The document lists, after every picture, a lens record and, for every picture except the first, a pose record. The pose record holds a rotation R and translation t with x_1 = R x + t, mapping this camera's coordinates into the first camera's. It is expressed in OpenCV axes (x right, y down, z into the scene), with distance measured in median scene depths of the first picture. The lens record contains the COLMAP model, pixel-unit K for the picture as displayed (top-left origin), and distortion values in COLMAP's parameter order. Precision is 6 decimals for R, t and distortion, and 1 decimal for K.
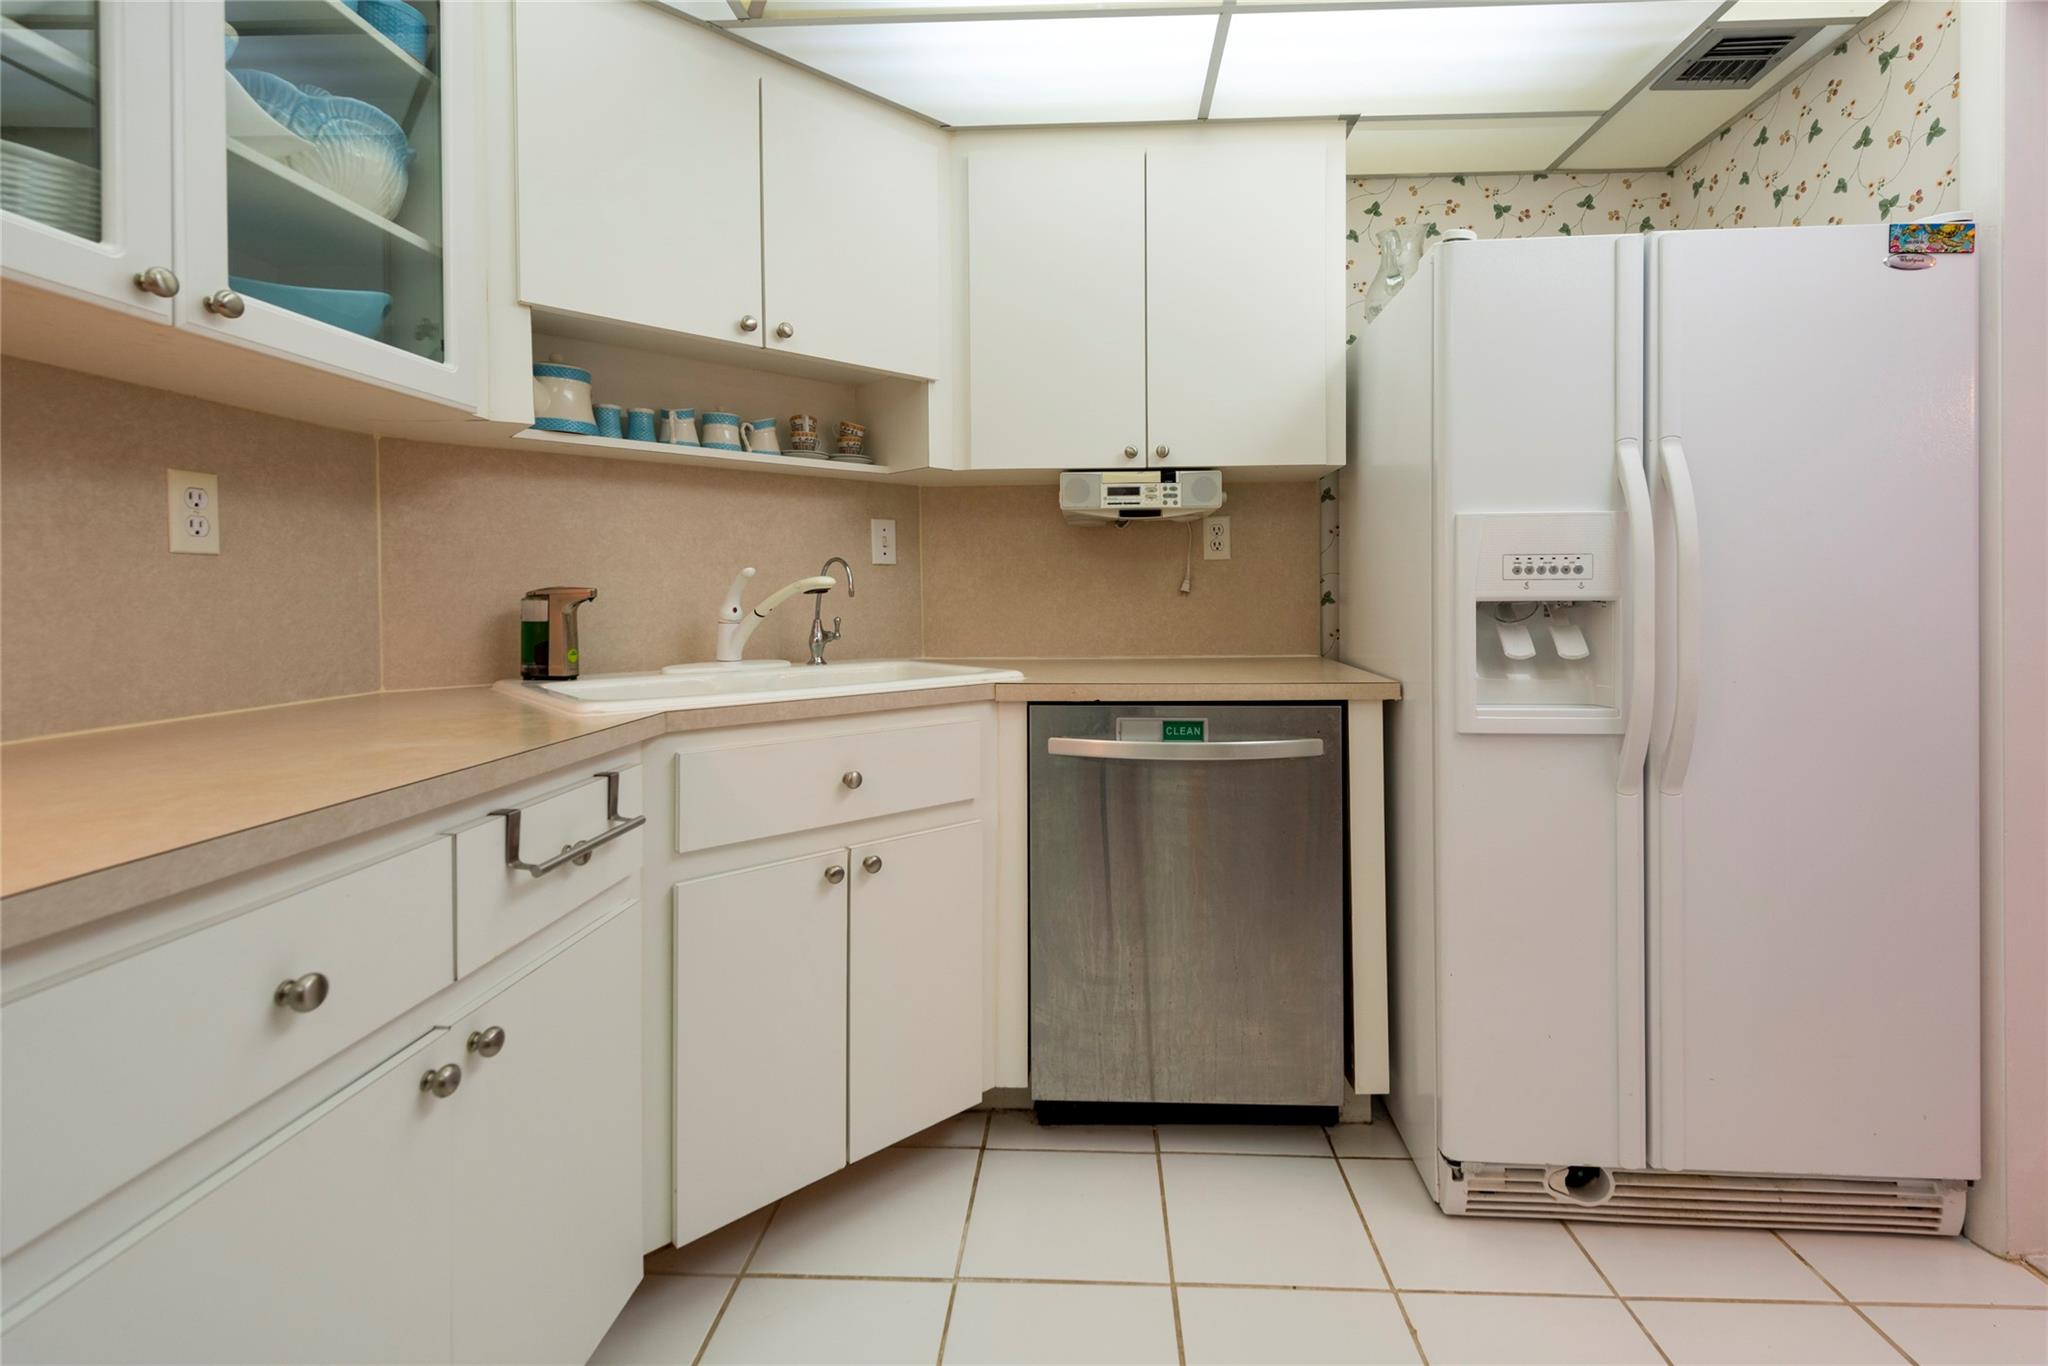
lens RADIAL K [[931.0, 0, 1024.7], [0, 931.0, 611.6], [0, 0, 1]] dist [-0.002800, 0.000238]
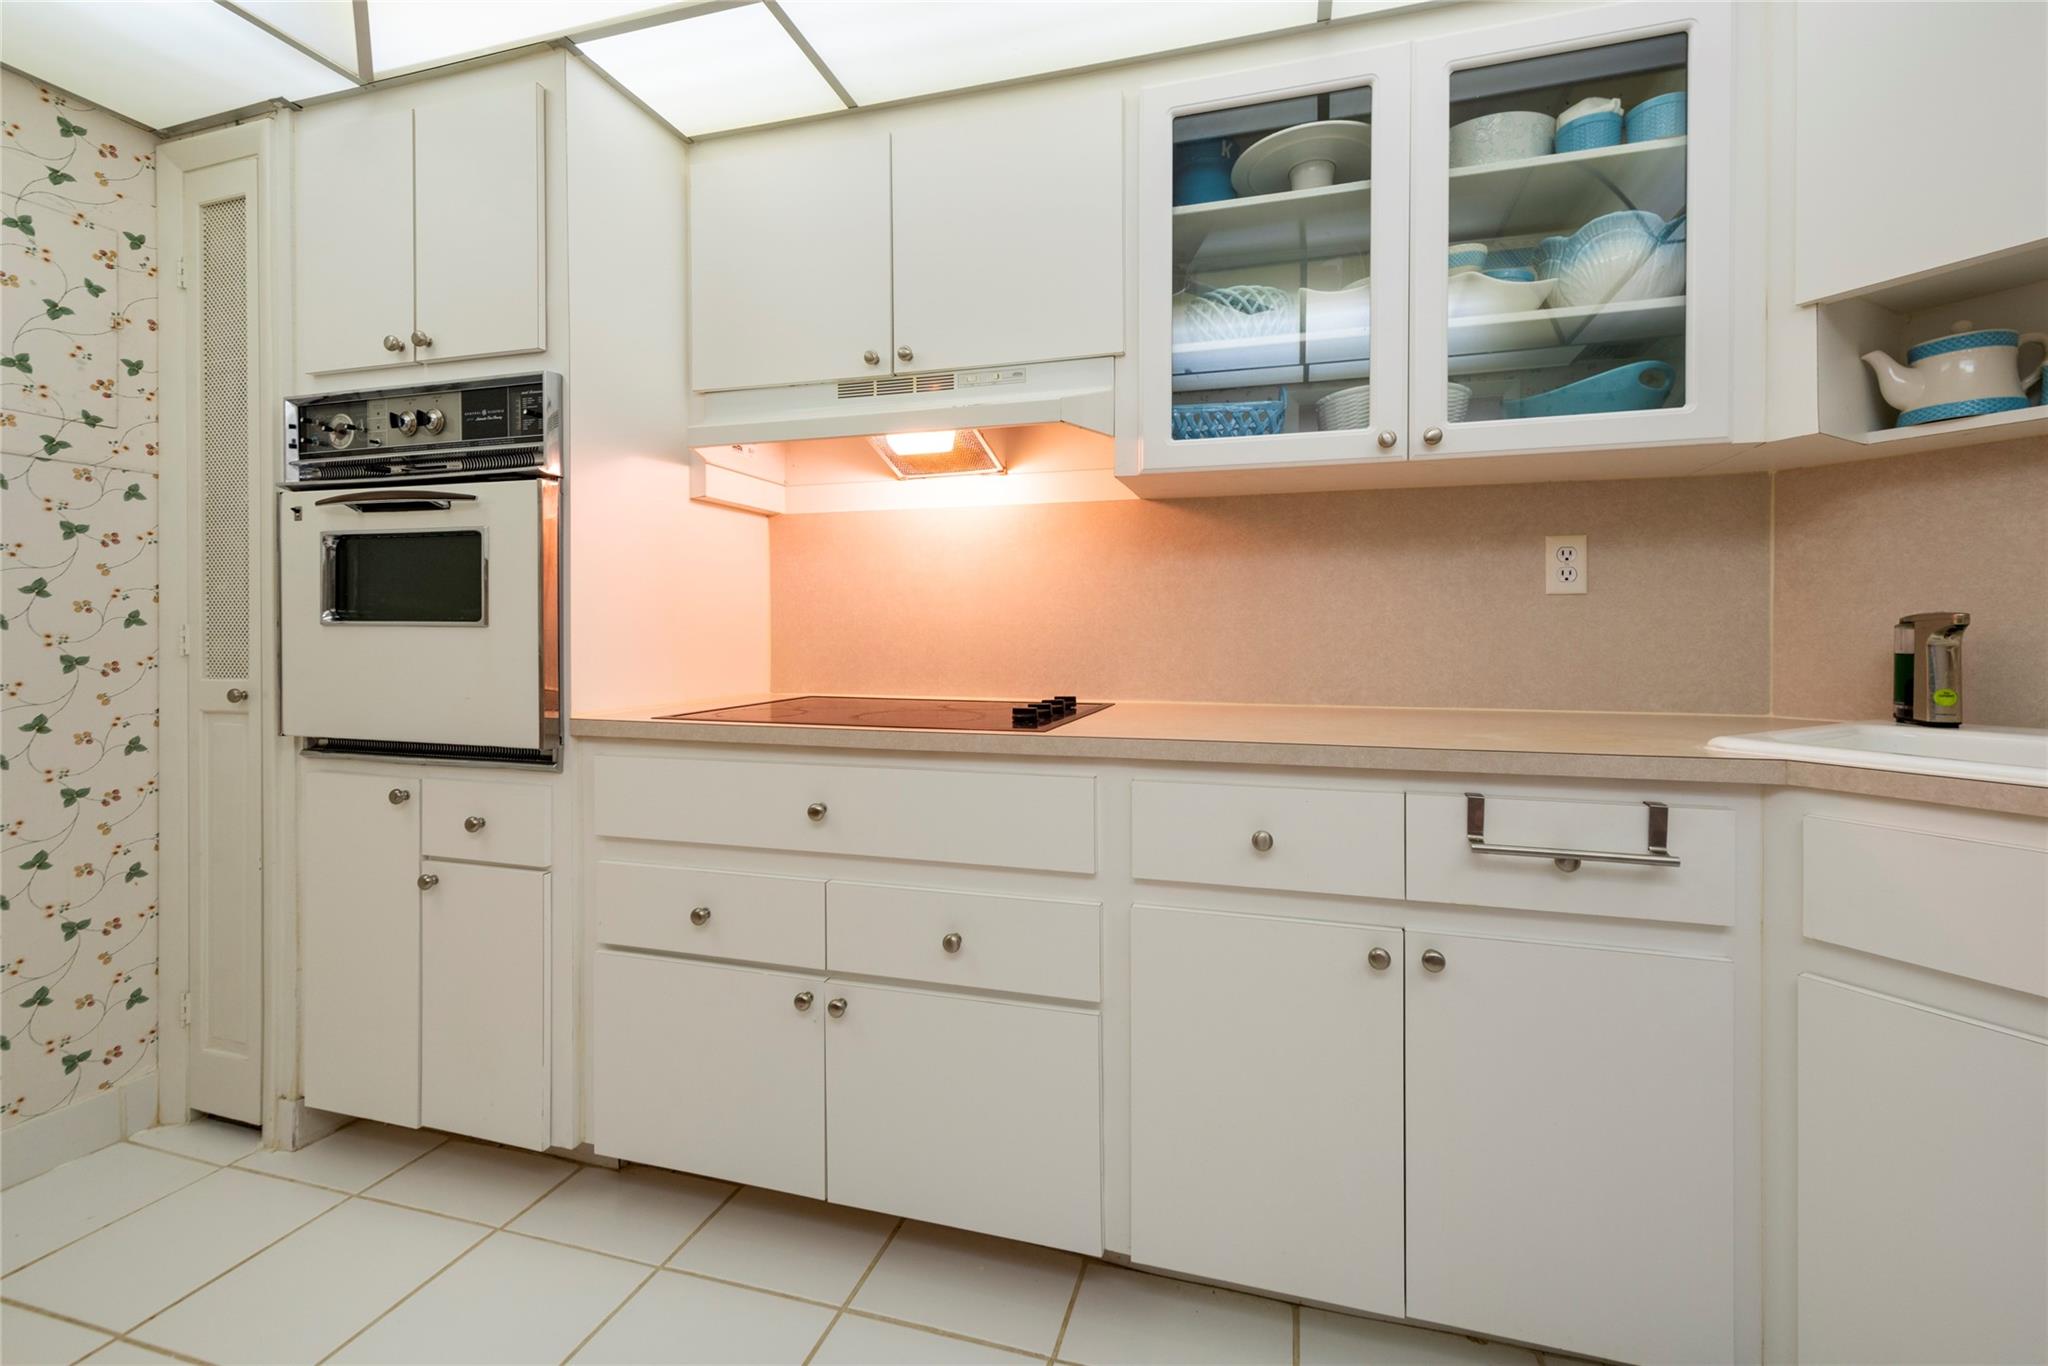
lens RADIAL K [[931.0, 0, 1091.7], [0, 931.0, 632.8], [0, 0, 1]] dist [-0.002800, 0.000238]
pose [[-0.227805, 0.003833, -0.973699, 0.492117], [-0.016985, 0.999824, 0.007909, -0.002783], [0.973559, 0.018340, -0.227700, 0.494295]]
